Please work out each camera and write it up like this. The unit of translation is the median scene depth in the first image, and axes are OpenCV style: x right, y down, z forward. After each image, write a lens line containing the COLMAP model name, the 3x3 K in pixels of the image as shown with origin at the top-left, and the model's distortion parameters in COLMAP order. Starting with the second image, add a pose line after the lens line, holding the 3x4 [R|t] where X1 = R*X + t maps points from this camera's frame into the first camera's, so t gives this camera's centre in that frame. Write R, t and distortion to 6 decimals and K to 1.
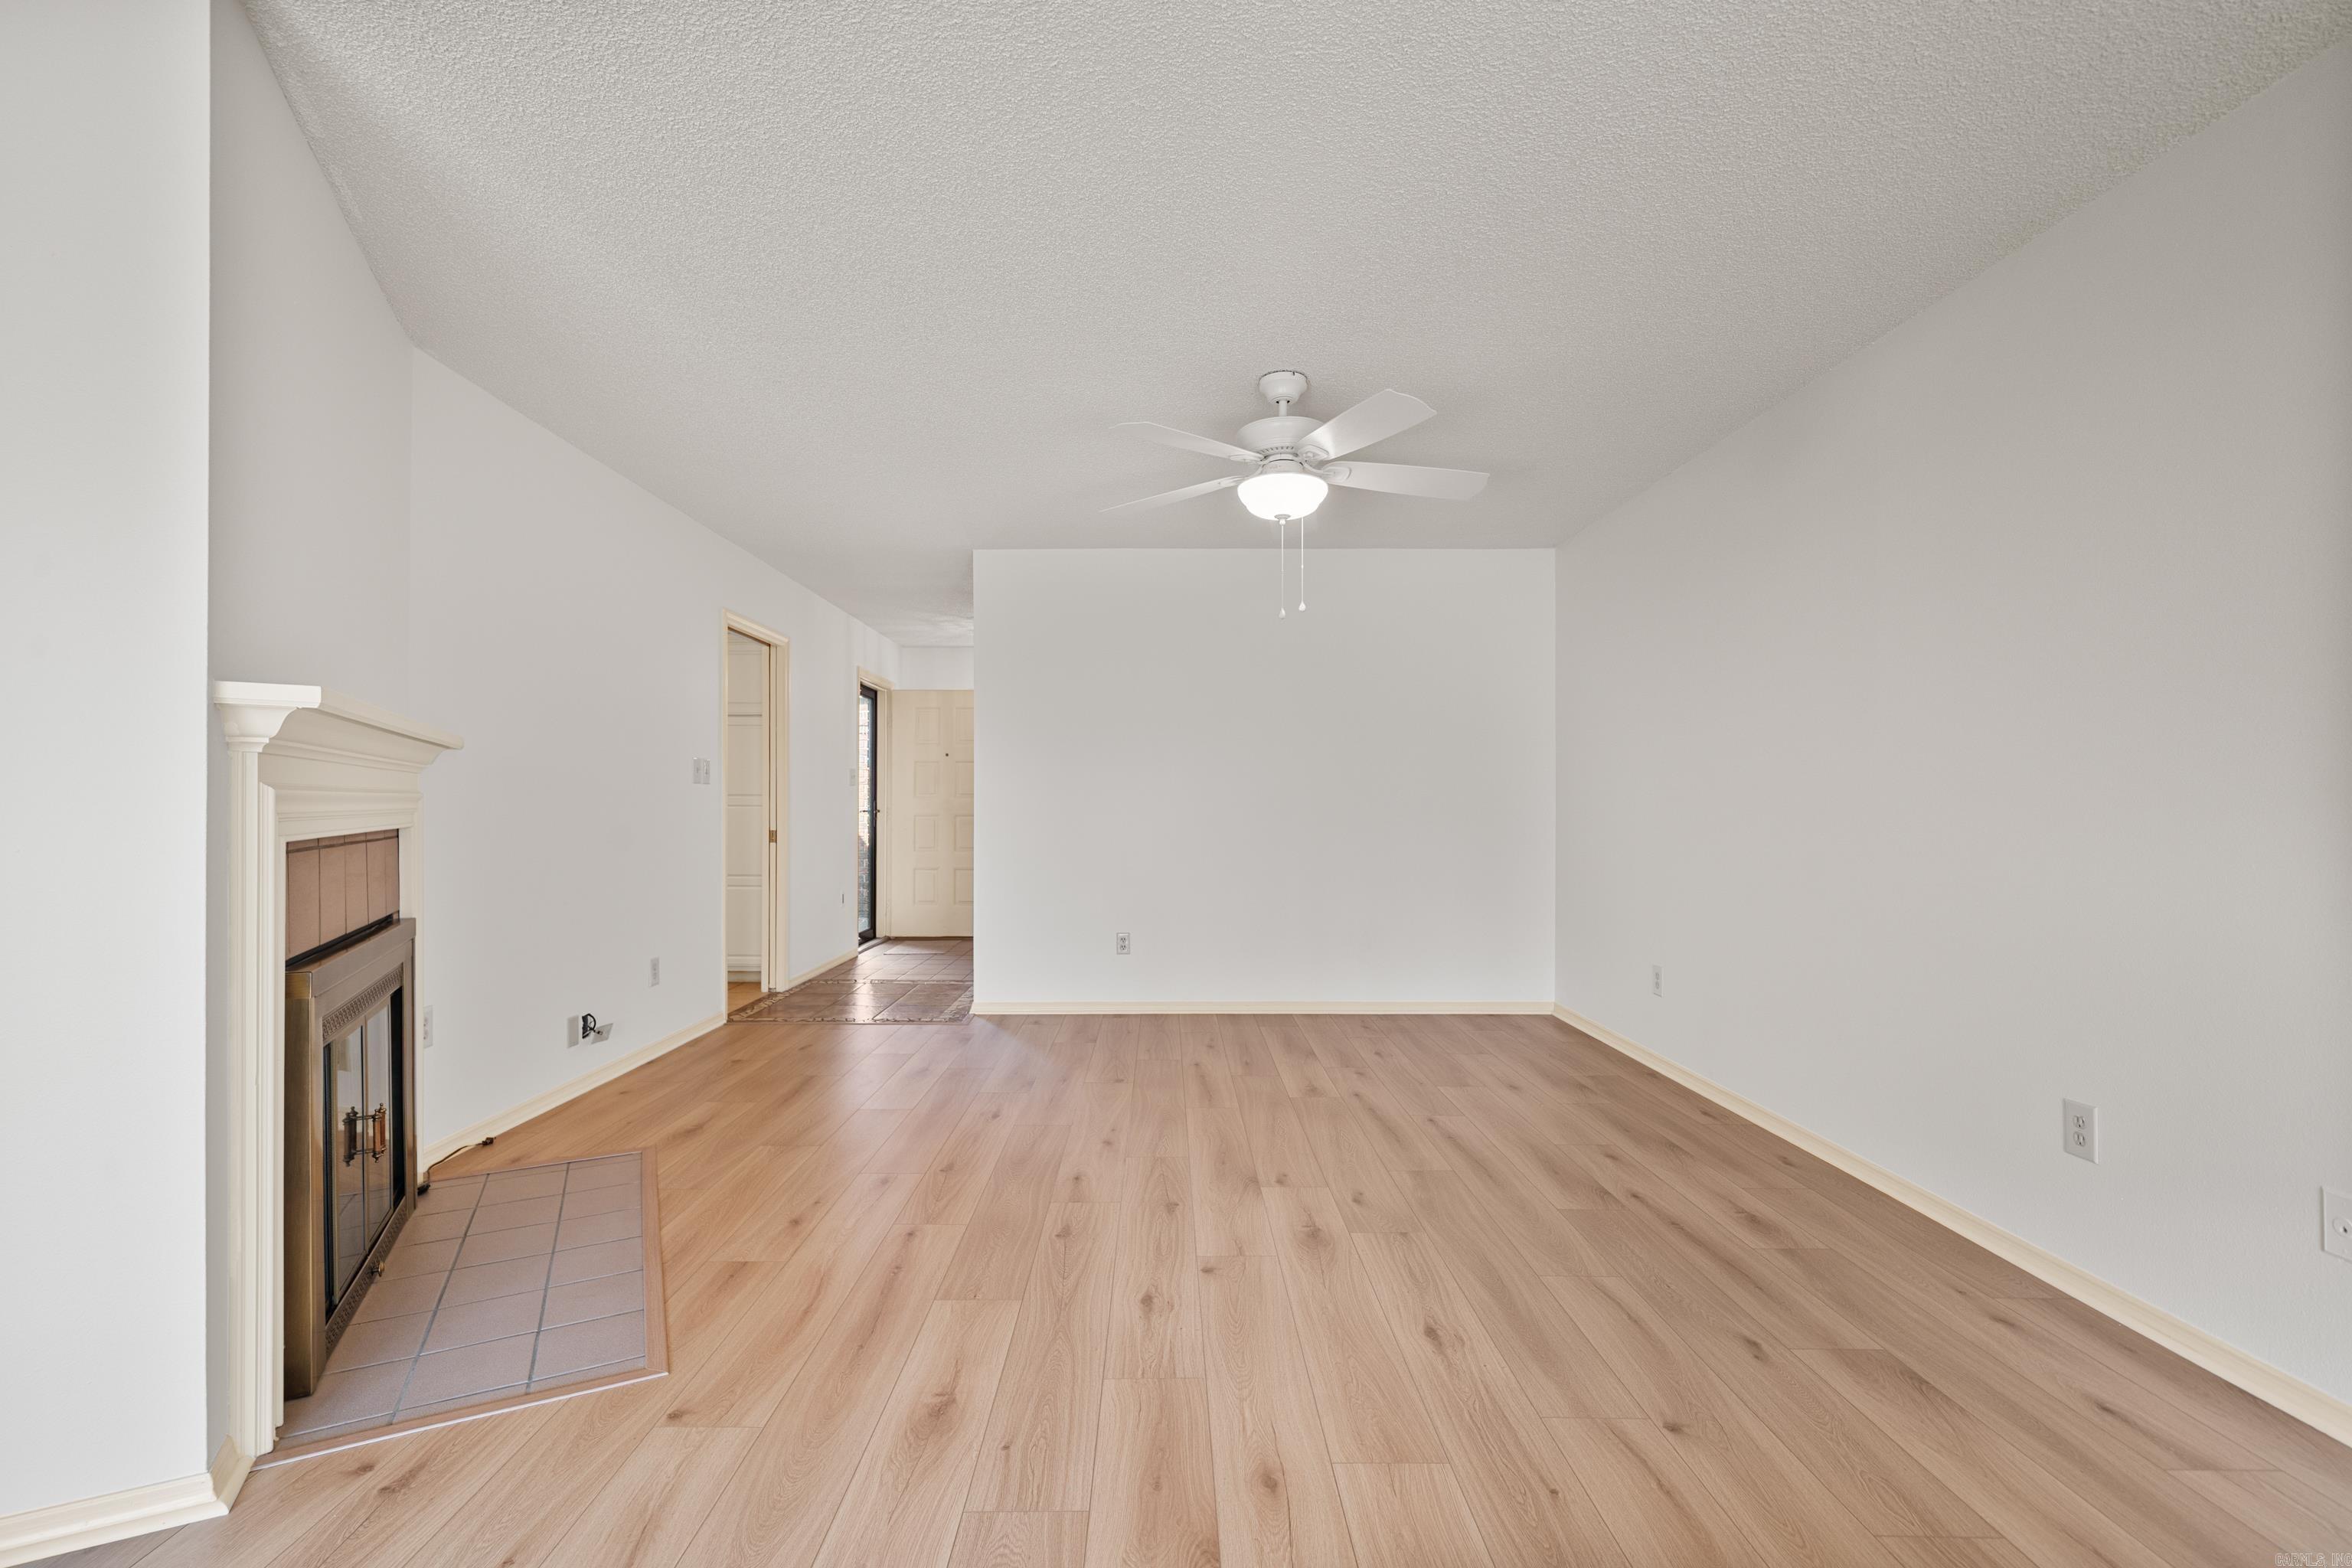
lens RADIAL K [[1009.0, 0, 1161.9], [0, 1009.0, 799.2], [0, 0, 1]] dist [-0.001975, 0.001313]
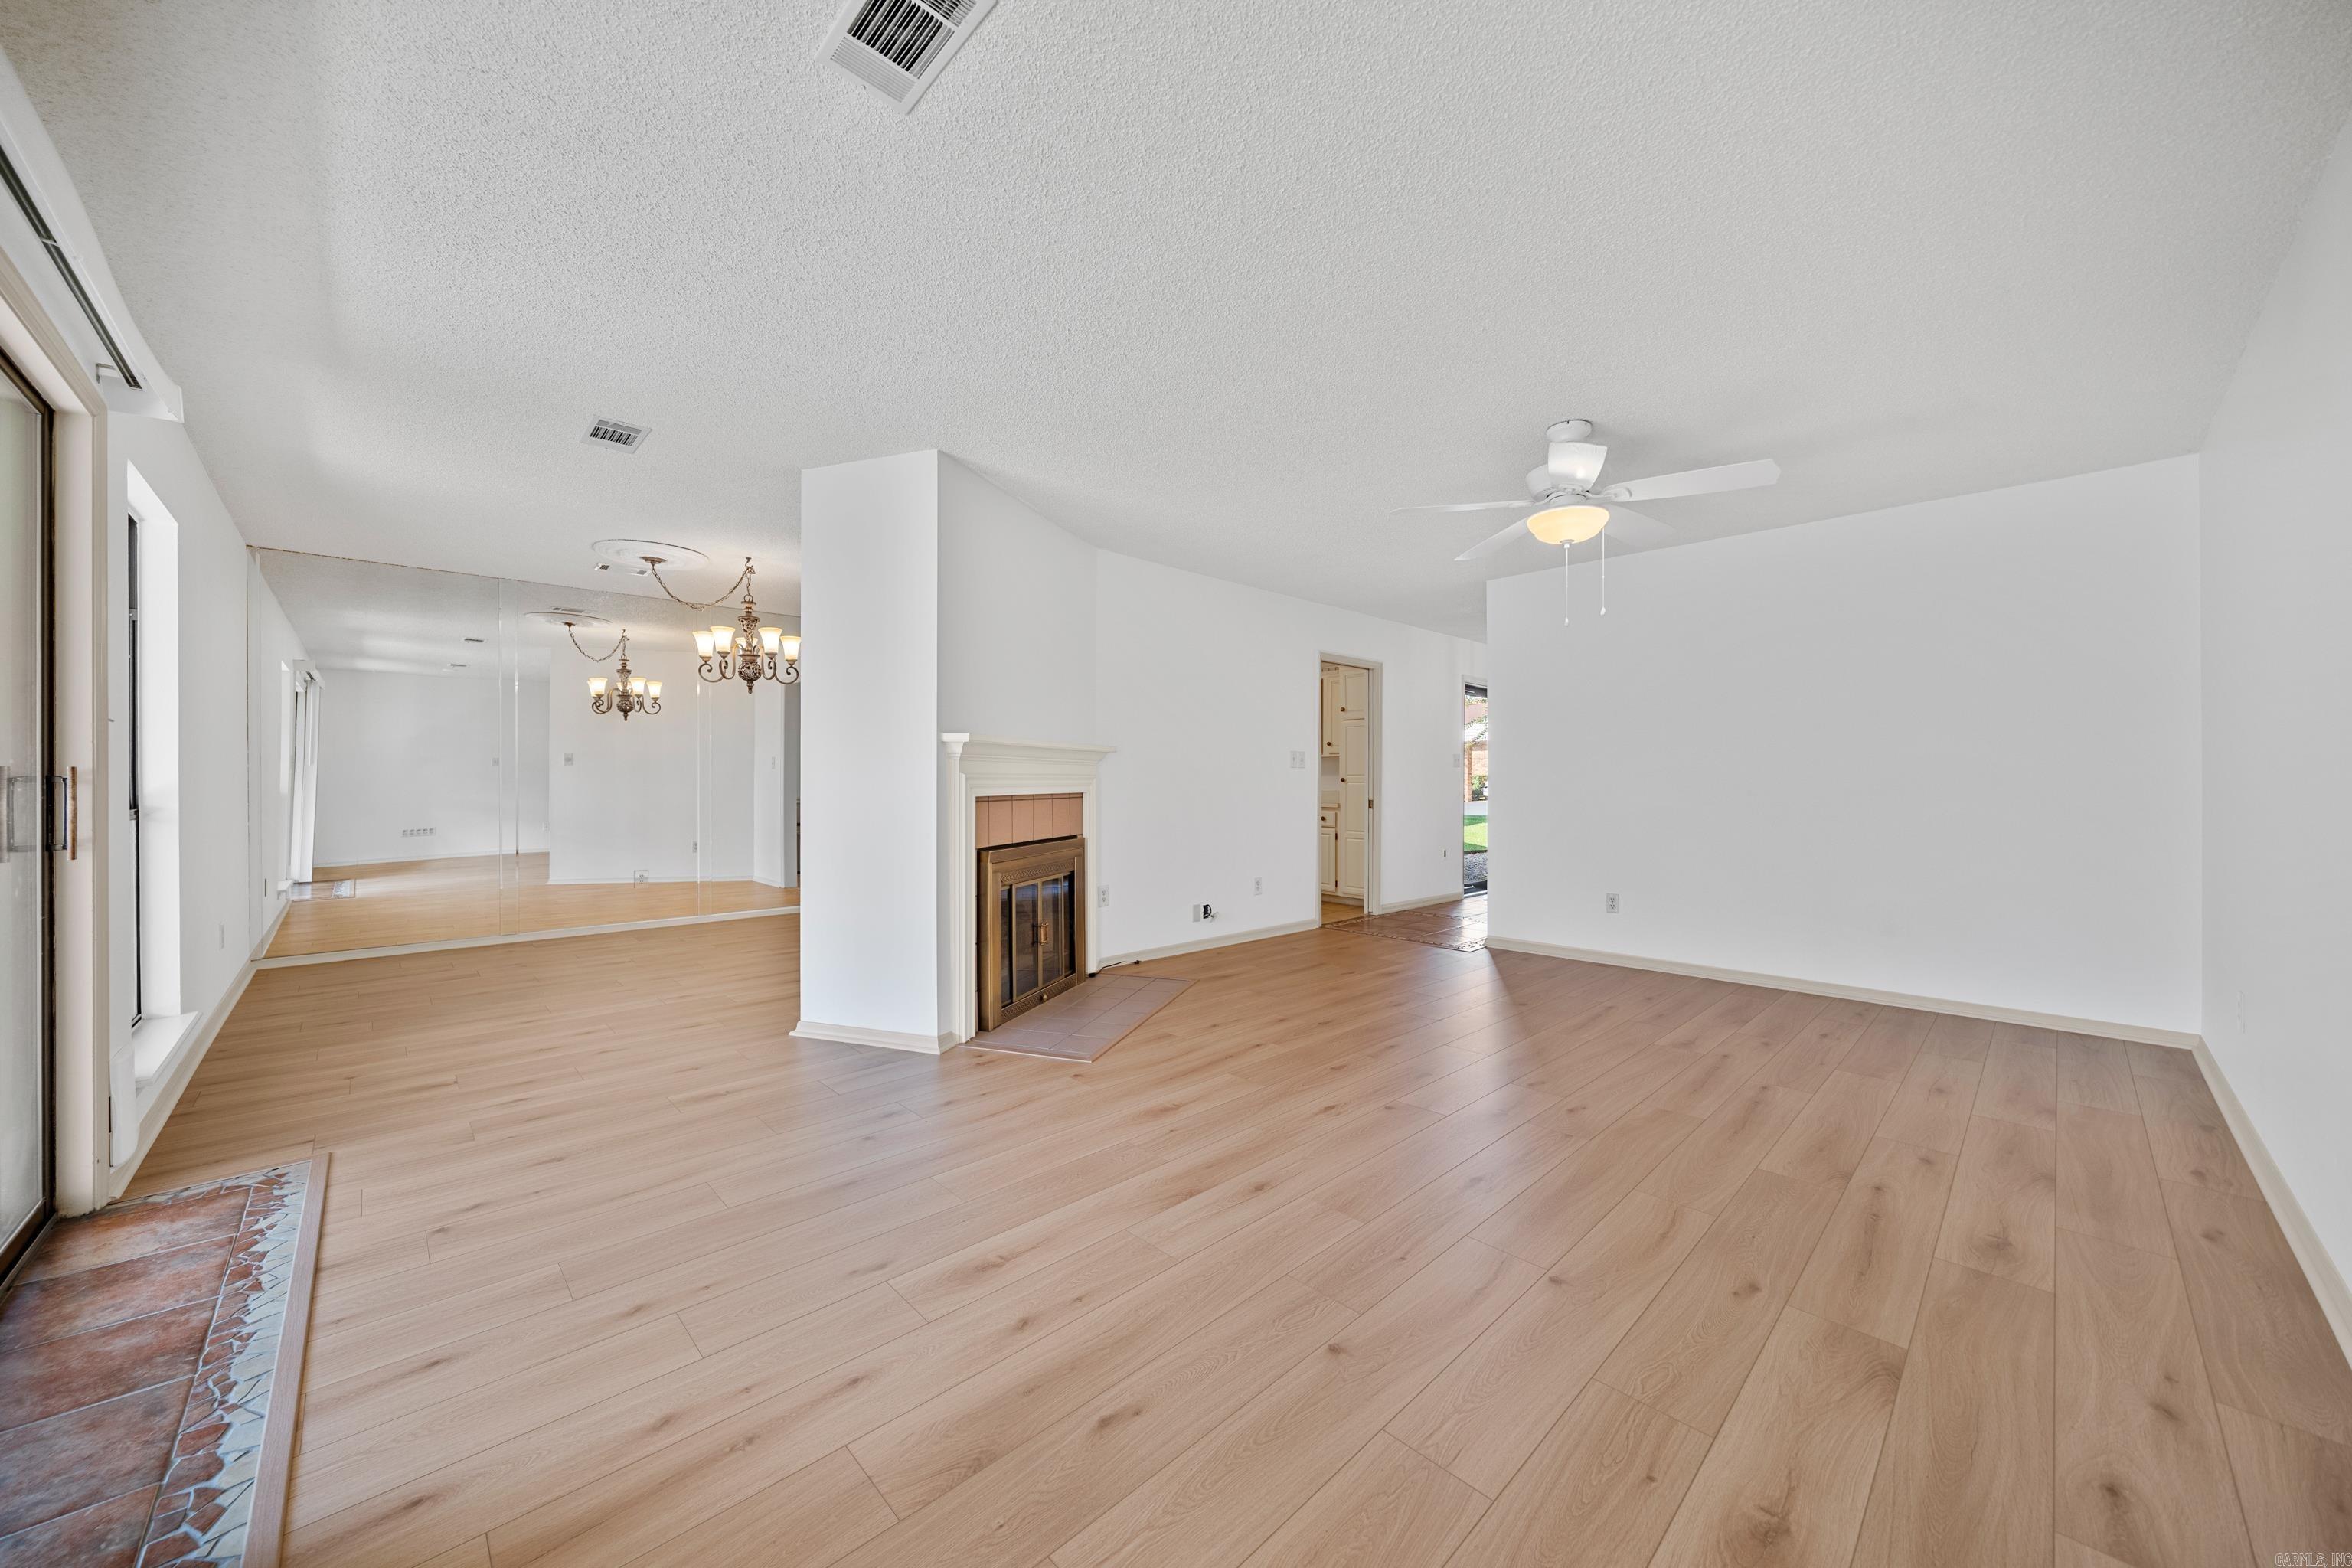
lens RADIAL K [[855.4, 0, 1174.9], [0, 855.4, 772.7], [0, 0, 1]] dist [-0.003171, 0.000425]
pose [[0.690736, -0.007621, -0.723067, 0.572323], [0.003950, 0.999969, -0.006766, 0.000803], [0.723096, 0.001818, 0.690745, -0.043124]]
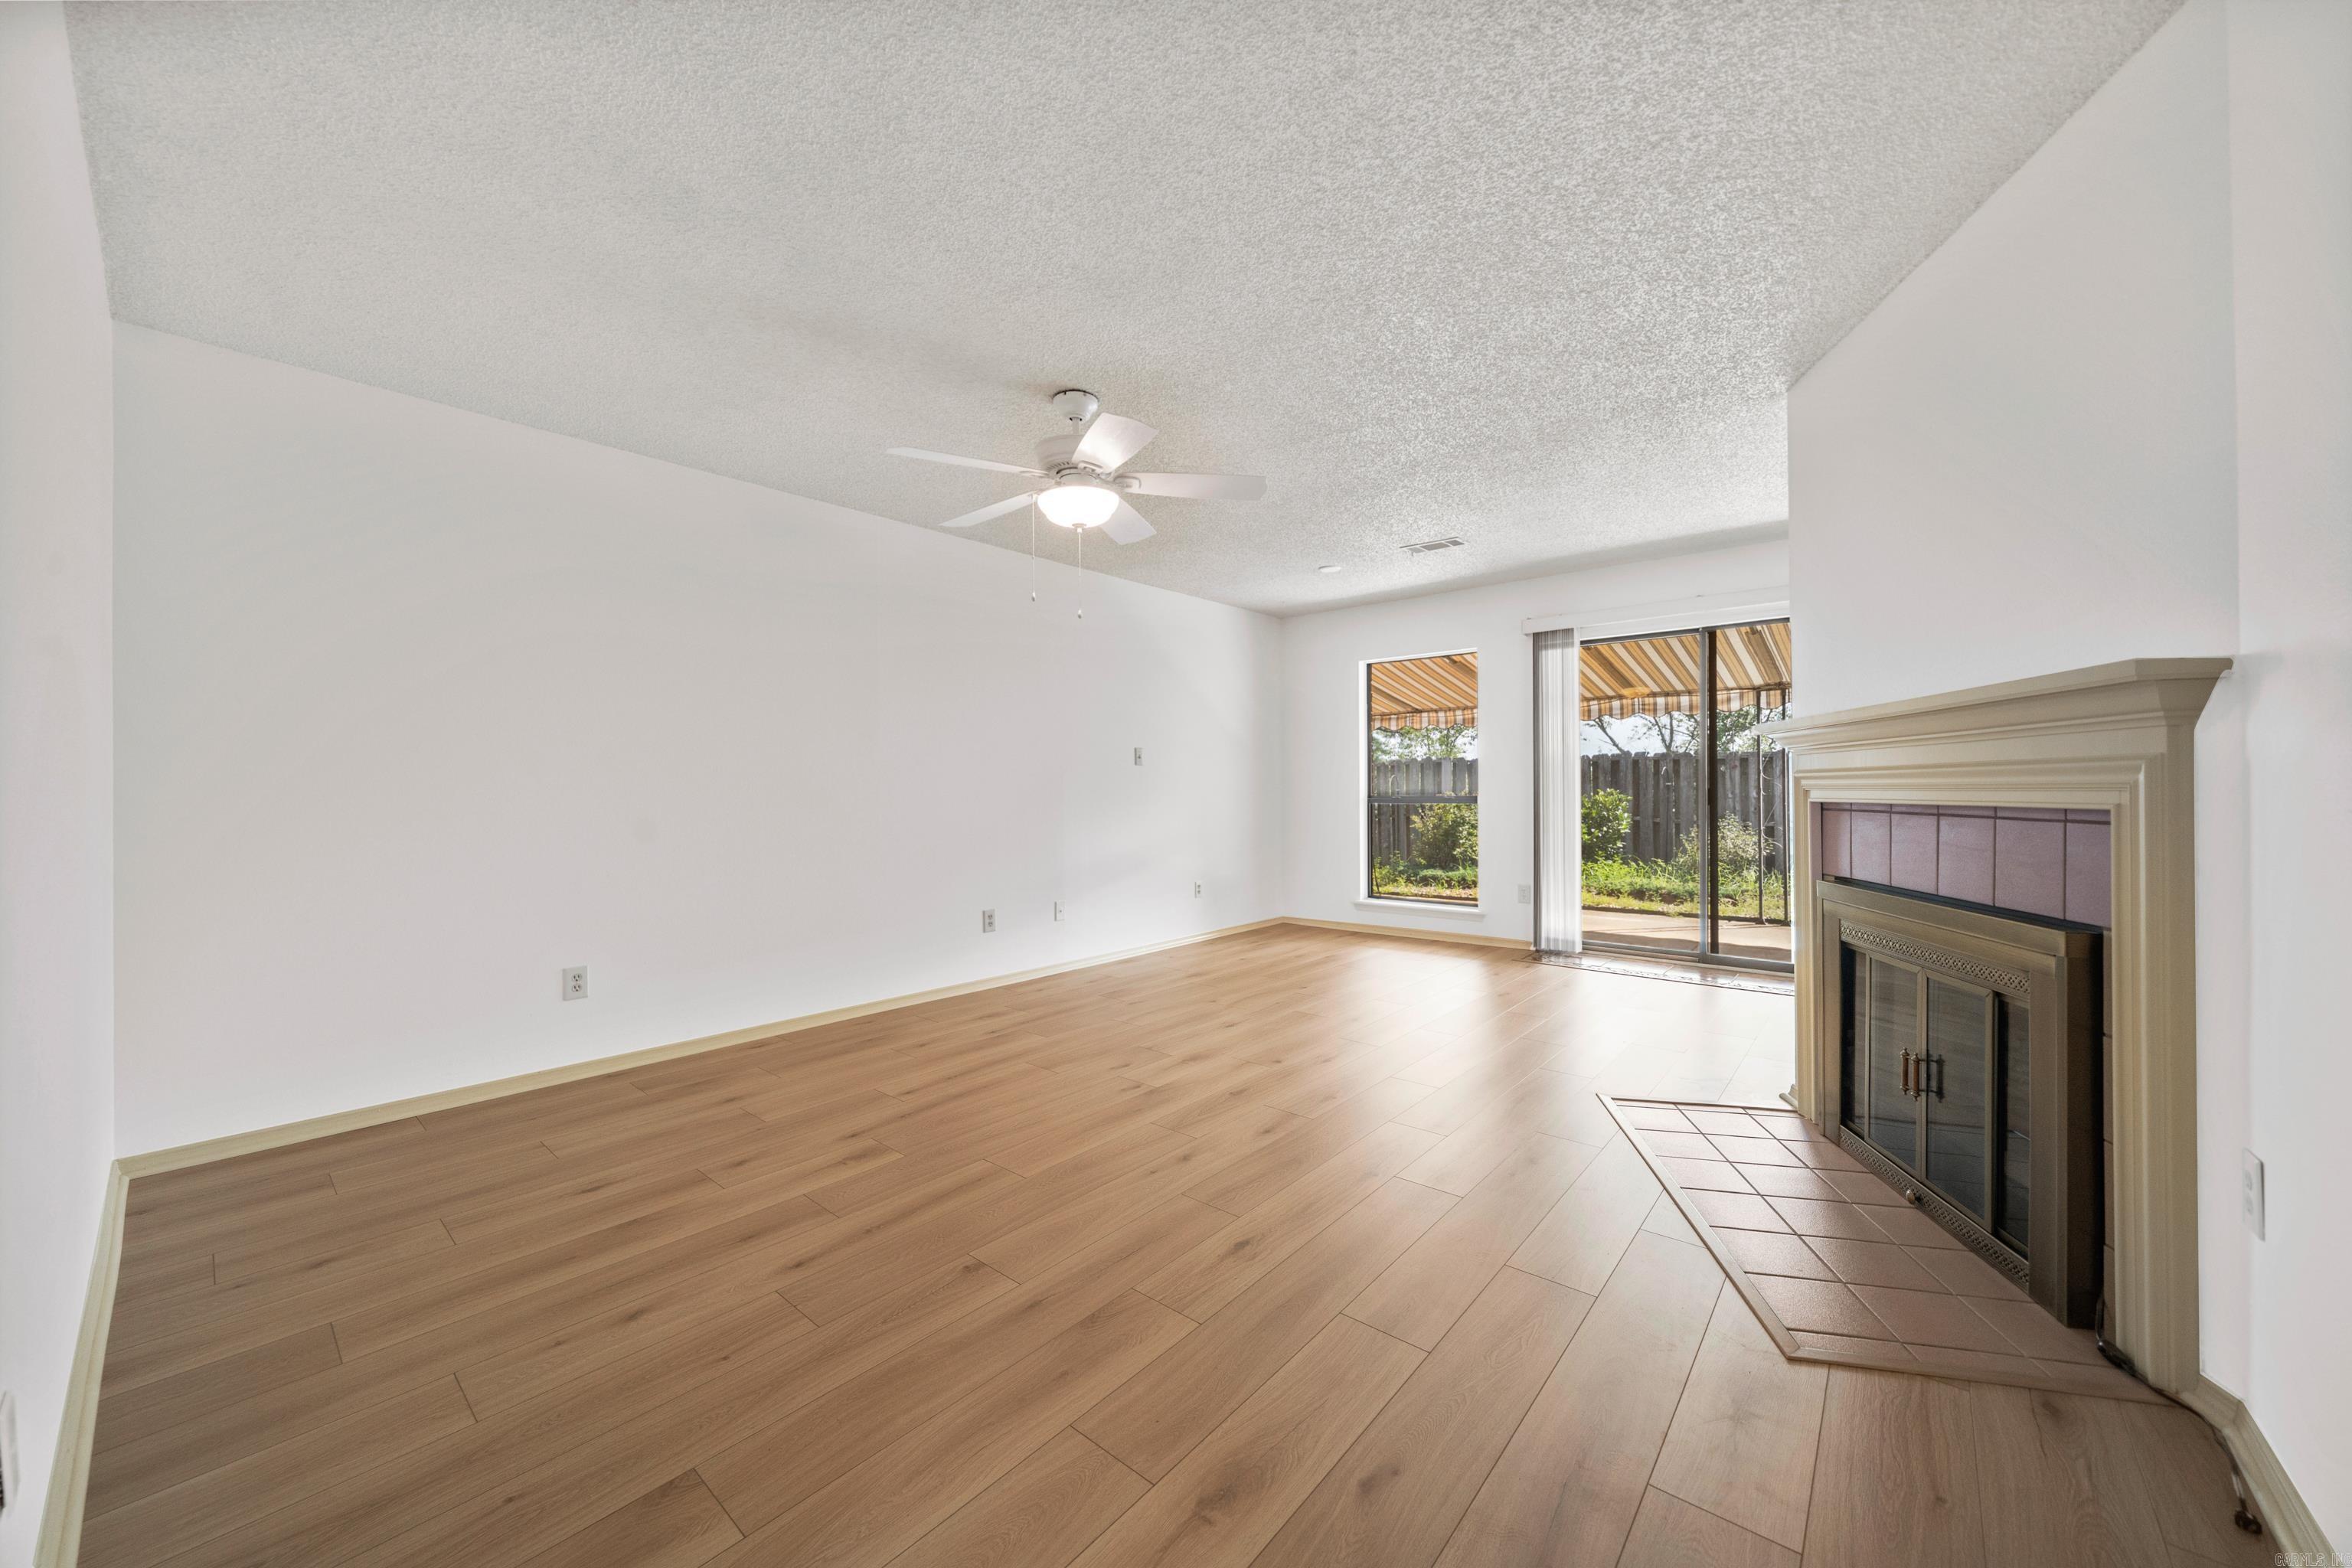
lens RADIAL K [[855.4, 0, 1177.6], [0, 855.4, 790.5], [0, 0, 1]] dist [-0.003171, 0.000425]
pose [[-0.760082, 0.003456, 0.649818, -0.606336], [0.002673, 0.999994, -0.002192, 0.013501], [-0.649822, 0.000071, -0.760087, 1.756481]]
